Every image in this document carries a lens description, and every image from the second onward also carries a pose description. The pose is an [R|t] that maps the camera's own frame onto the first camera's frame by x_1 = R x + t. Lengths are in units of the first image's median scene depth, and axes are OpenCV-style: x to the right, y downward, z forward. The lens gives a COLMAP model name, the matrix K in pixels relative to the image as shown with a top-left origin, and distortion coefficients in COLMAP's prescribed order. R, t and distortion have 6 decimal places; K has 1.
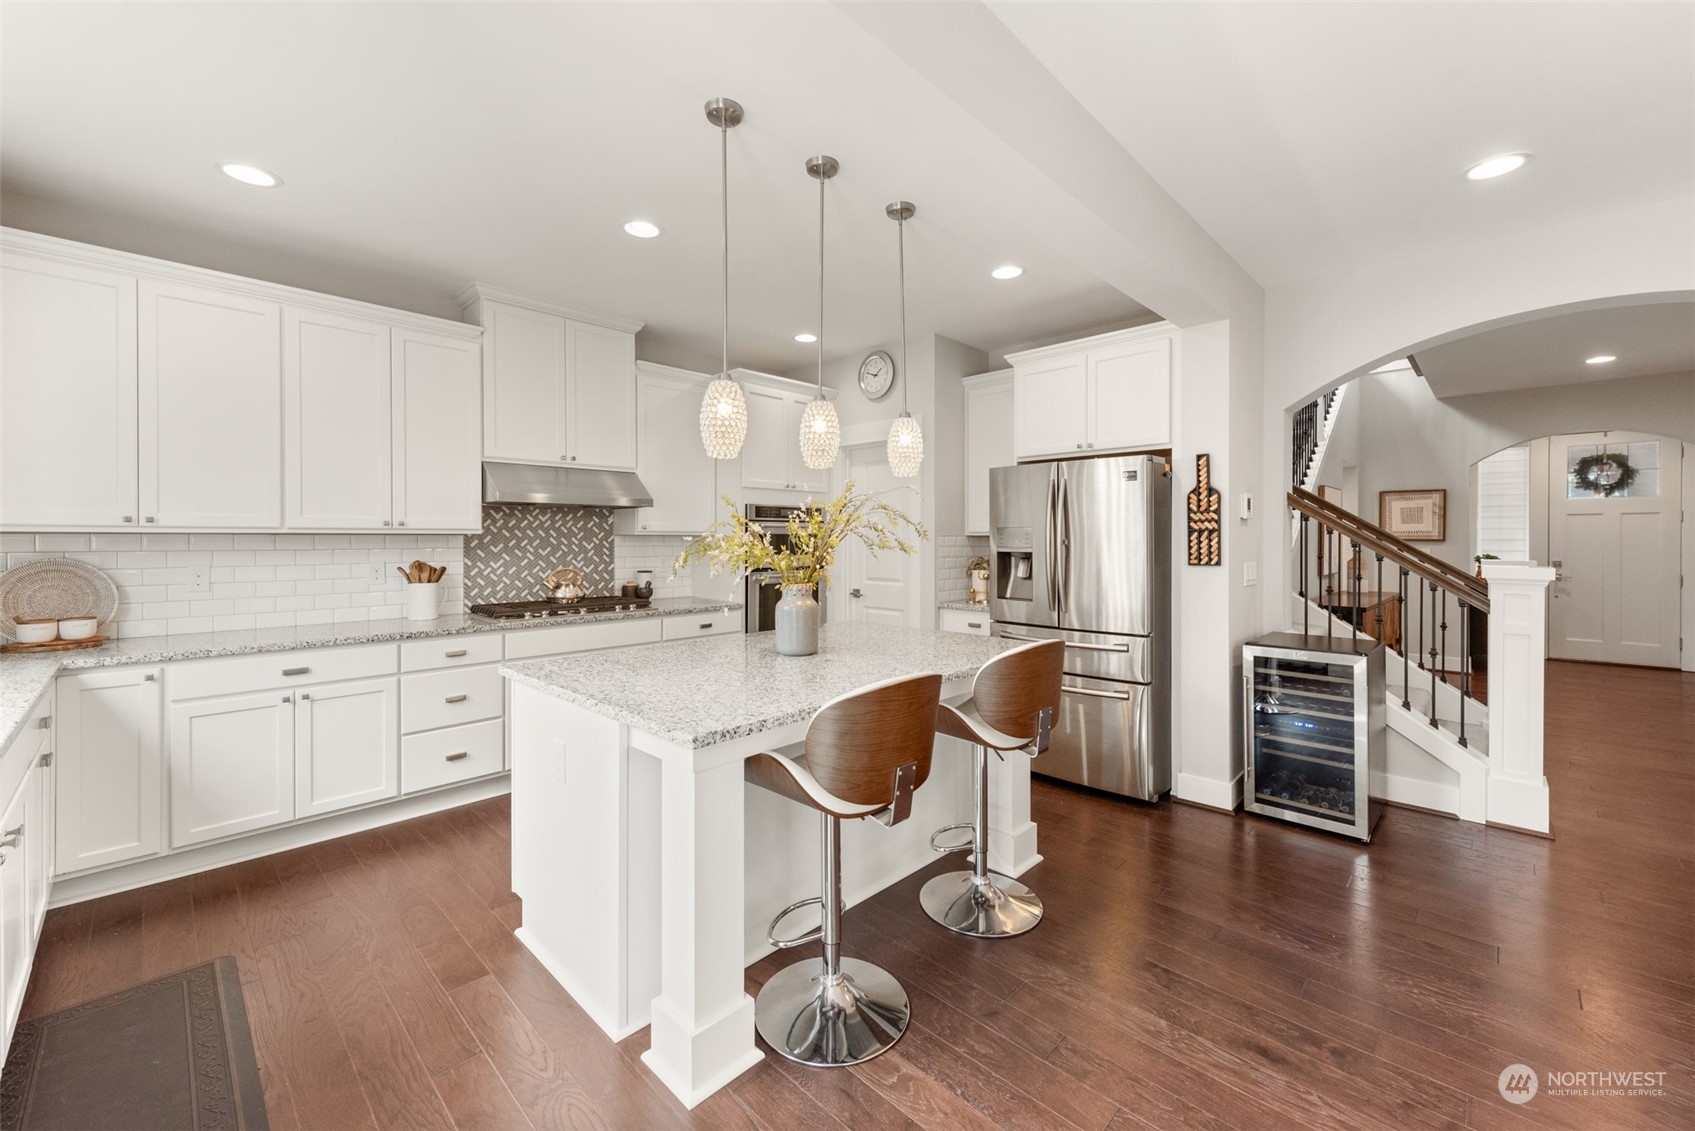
lens RADIAL K [[680.5, 0, 908.2], [0, 680.5, 535.7], [0, 0, 1]] dist [0.021912, -0.000111]
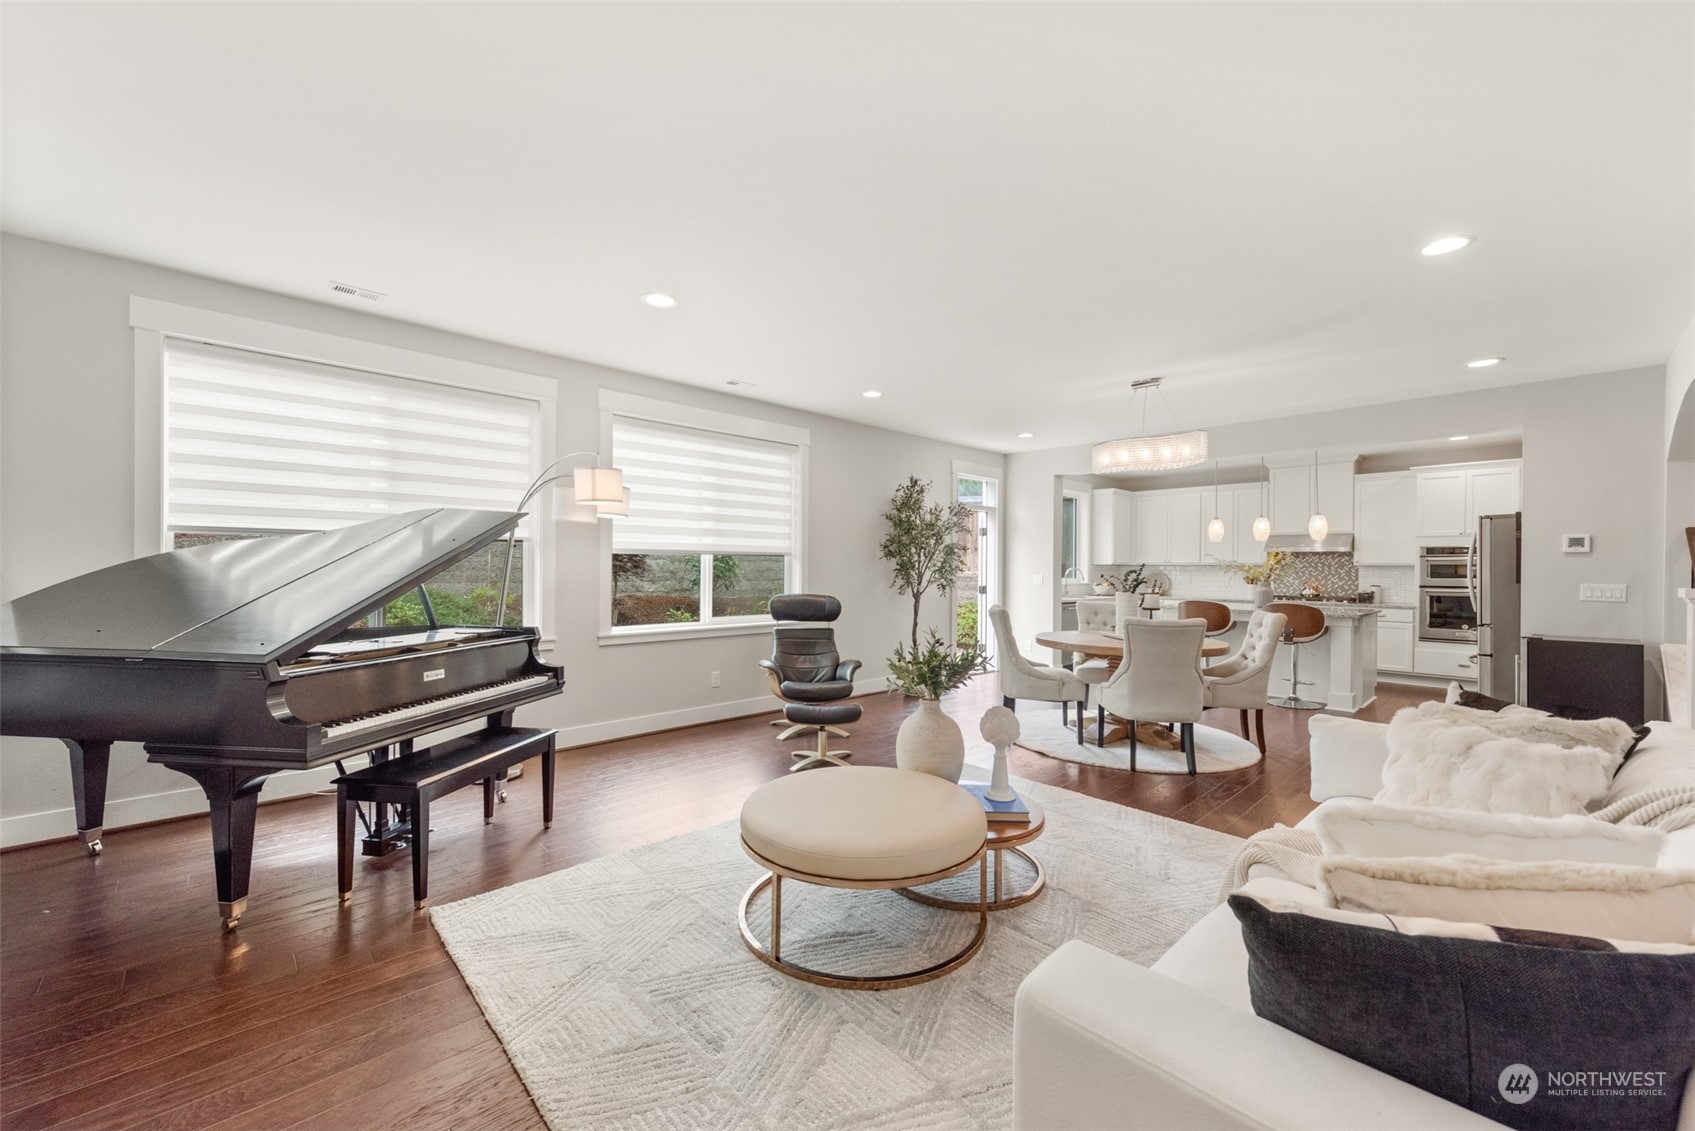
lens RADIAL K [[680.5, 0, 857.0], [0, 680.5, 568.2], [0, 0, 1]] dist [0.021912, -0.000111]
pose [[-0.018908, 0.000102, -0.999821, 0.874943], [-0.005641, 0.999984, 0.000209, 0.007799], [0.999805, 0.005644, -0.018908, -0.204461]]
